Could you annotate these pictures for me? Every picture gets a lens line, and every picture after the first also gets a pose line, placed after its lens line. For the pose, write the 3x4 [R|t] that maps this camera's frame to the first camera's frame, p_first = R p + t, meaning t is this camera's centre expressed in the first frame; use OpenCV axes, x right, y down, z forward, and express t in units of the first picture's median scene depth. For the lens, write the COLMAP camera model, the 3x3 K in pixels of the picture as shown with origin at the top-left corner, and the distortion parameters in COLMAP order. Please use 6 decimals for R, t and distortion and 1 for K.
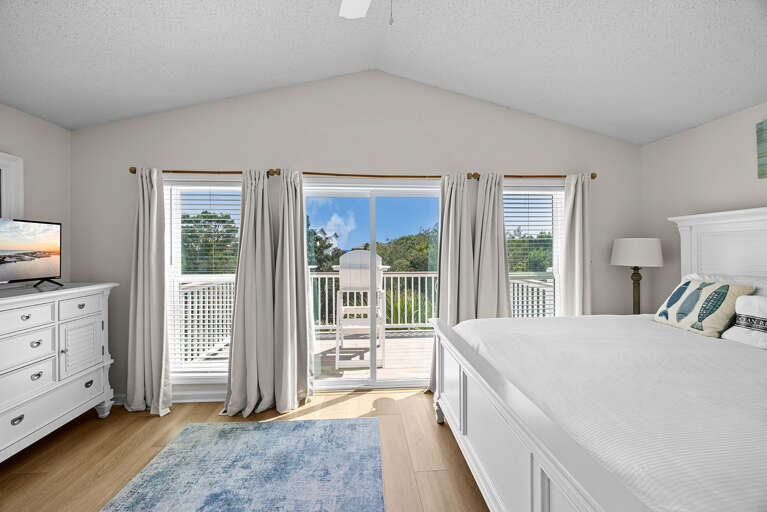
lens RADIAL K [[293.3, 0, 383.8], [0, 293.3, 255.2], [0, 0, 1]] dist [-0.000665, 0.000041]
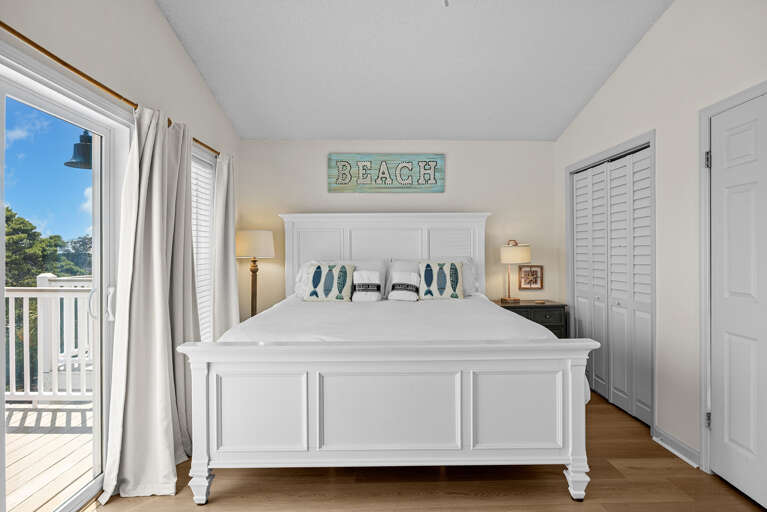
lens RADIAL K [[442.5, 0, 383.5], [0, 442.5, 256.0], [0, 0, 1]] dist [0.000423, -0.000018]
pose [[0.041328, -0.004916, 0.999134, -0.886159], [0.027078, 0.999626, 0.003798, 0.048089], [-0.998779, 0.026898, 0.041446, 0.657053]]
